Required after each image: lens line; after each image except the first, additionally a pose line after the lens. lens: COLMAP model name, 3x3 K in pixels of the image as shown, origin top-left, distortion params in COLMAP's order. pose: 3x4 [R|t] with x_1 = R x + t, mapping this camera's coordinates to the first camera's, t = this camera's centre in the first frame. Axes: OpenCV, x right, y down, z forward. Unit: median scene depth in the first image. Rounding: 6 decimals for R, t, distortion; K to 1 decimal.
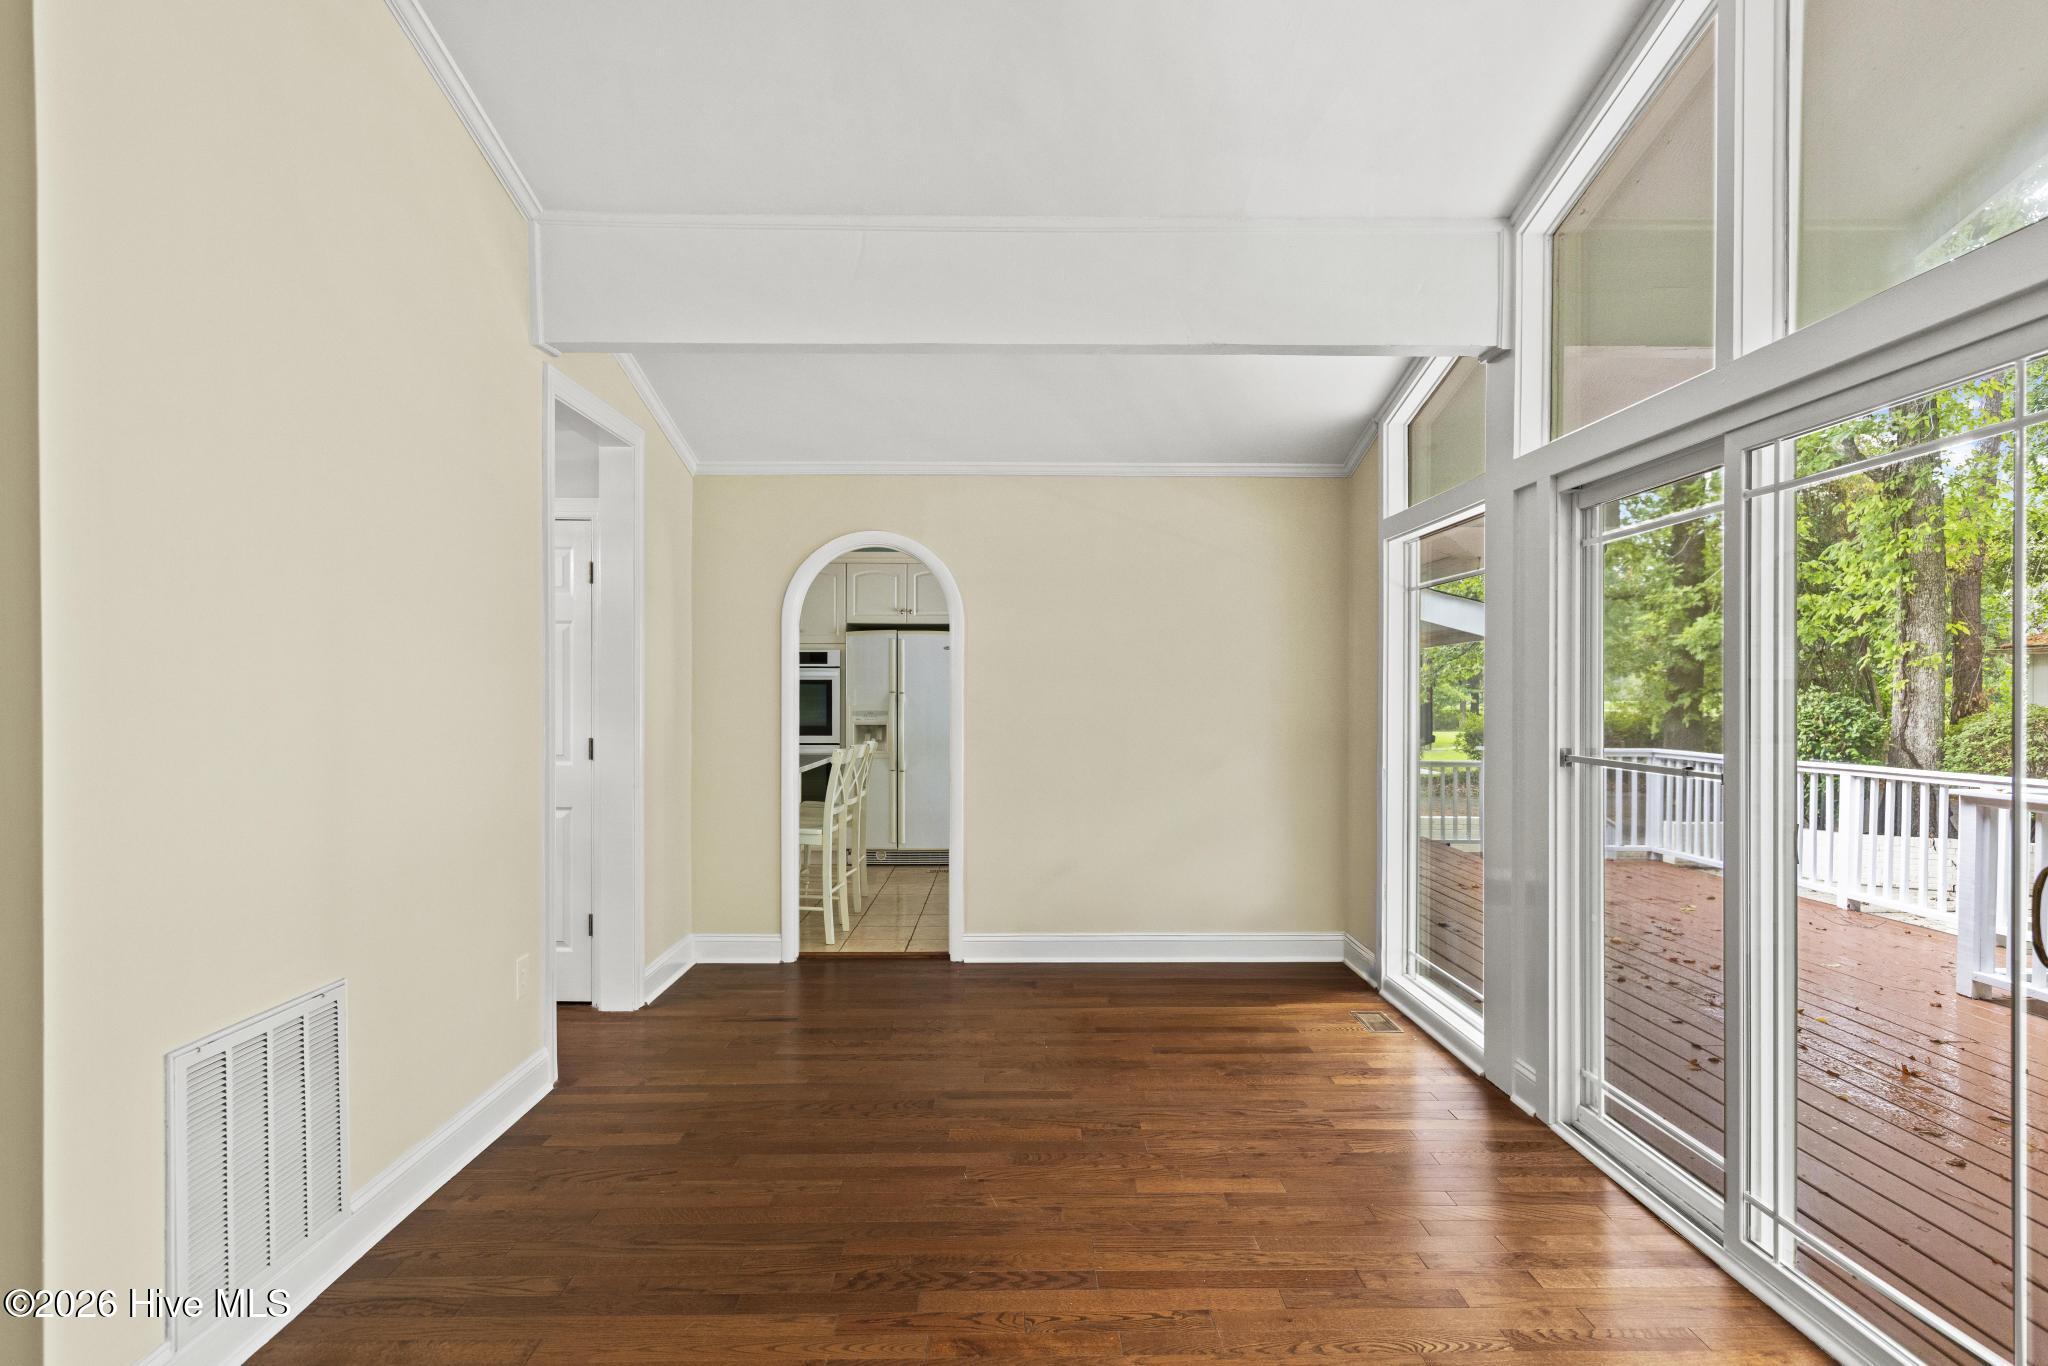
lens RADIAL K [[1134.3, 0, 1028.5], [0, 1134.3, 691.5], [0, 0, 1]] dist [0.006158, 0.000764]
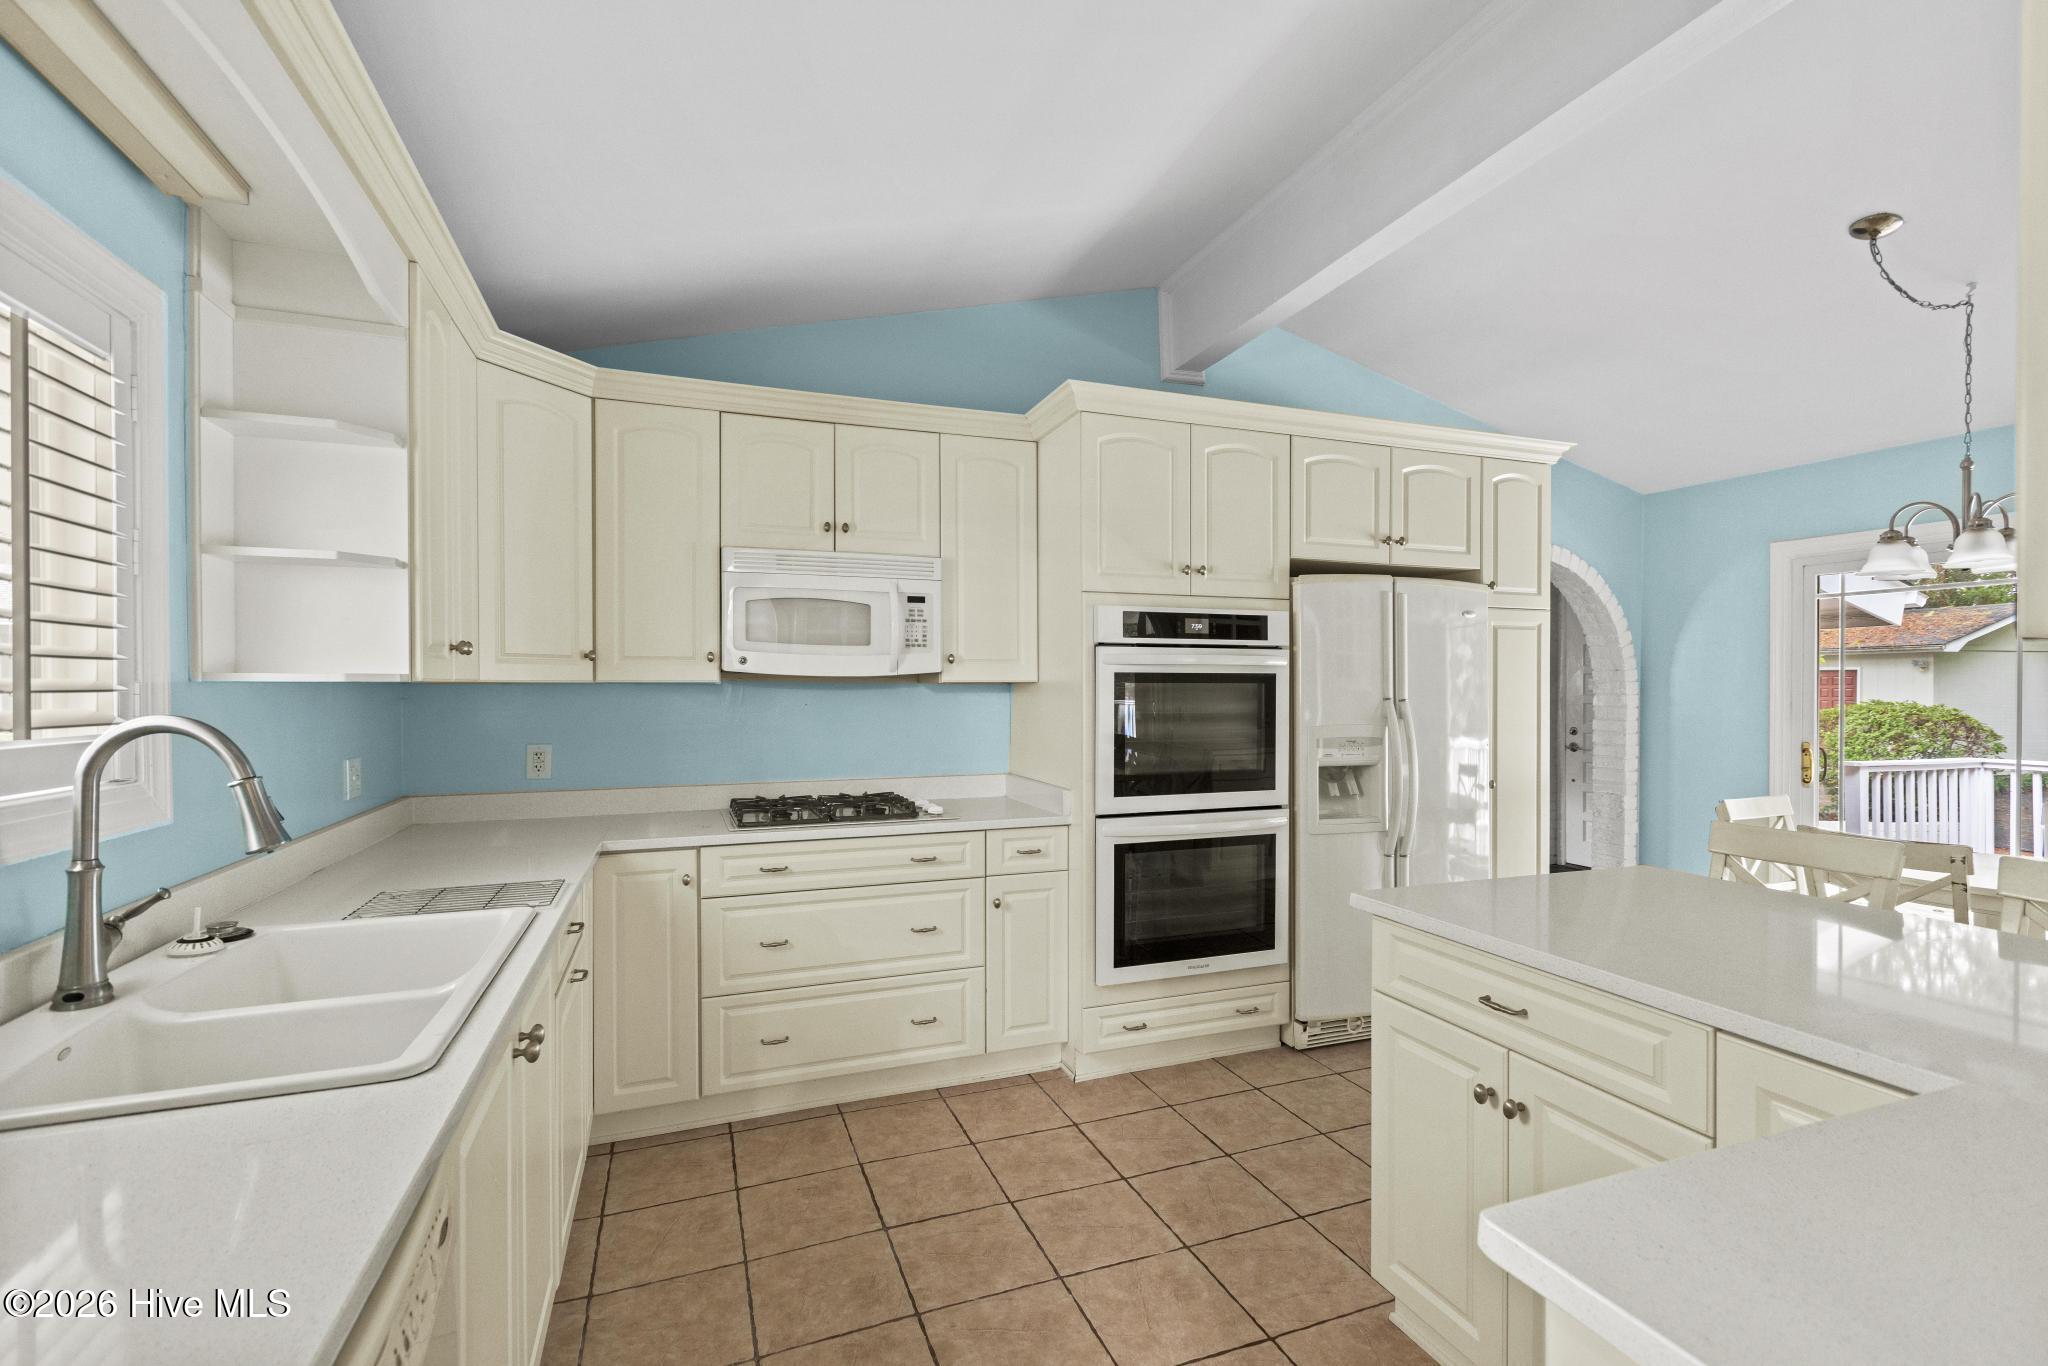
lens RADIAL K [[917.3, 0, 1027.3], [0, 917.3, 674.7], [0, 0, 1]] dist [0.002558, -0.000174]
pose [[0.939967, -0.002751, 0.341253, -0.403532], [0.004301, 0.999984, -0.003786, -0.008902], [-0.341237, 0.005026, 0.939964, 0.672096]]
